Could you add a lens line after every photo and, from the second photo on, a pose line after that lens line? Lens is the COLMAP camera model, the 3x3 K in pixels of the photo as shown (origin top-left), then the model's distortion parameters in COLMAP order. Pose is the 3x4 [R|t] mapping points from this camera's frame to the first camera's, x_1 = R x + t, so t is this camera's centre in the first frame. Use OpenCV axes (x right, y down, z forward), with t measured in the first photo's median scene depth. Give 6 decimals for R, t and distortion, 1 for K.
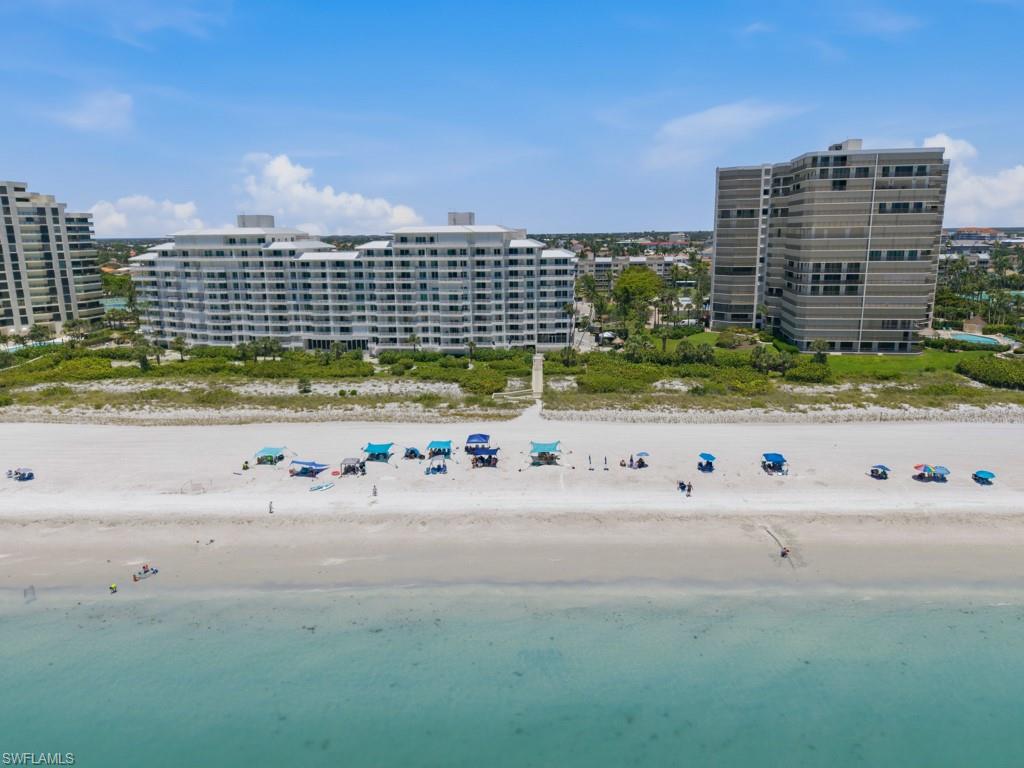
lens RADIAL K [[719.0, 0, 508.5], [0, 719.0, 395.6], [0, 0, 1]] dist [-0.014890, -0.003352]
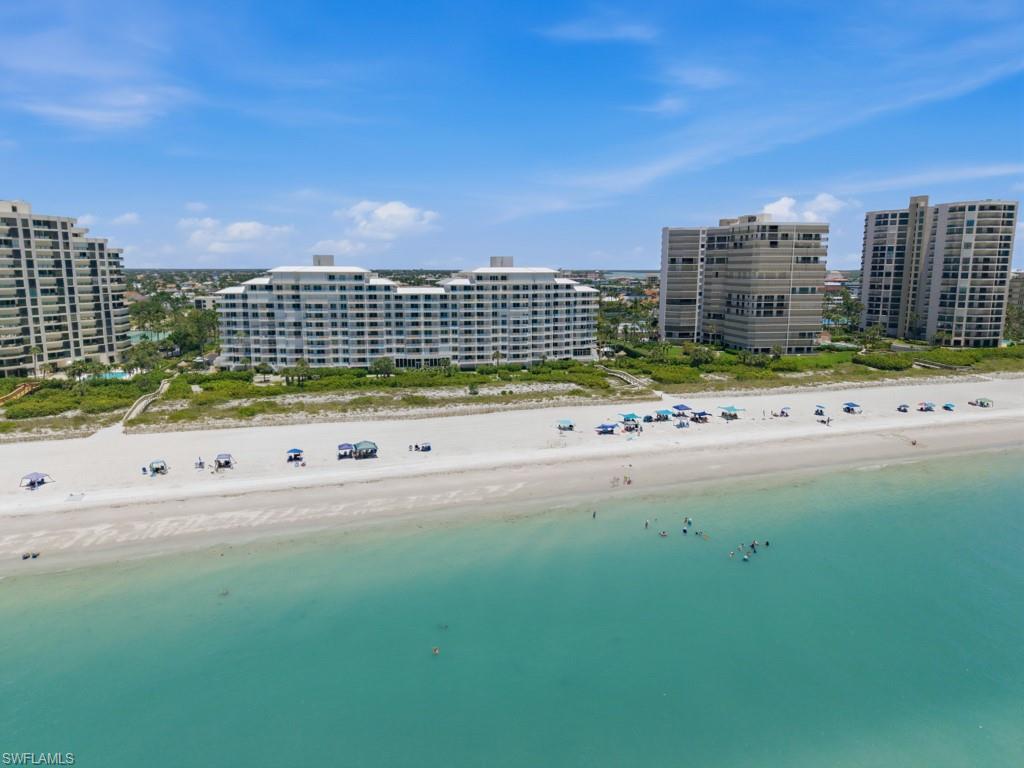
lens RADIAL K [[702.0, 0, 512.0], [0, 702.0, 384.0], [0, 0, 1]] dist [-0.012579, -0.001730]
pose [[0.940160, -0.043214, 0.337981, -0.509521], [0.064443, 0.996574, -0.051840, 0.037431], [-0.334582, 0.070519, 0.939724, -0.168557]]
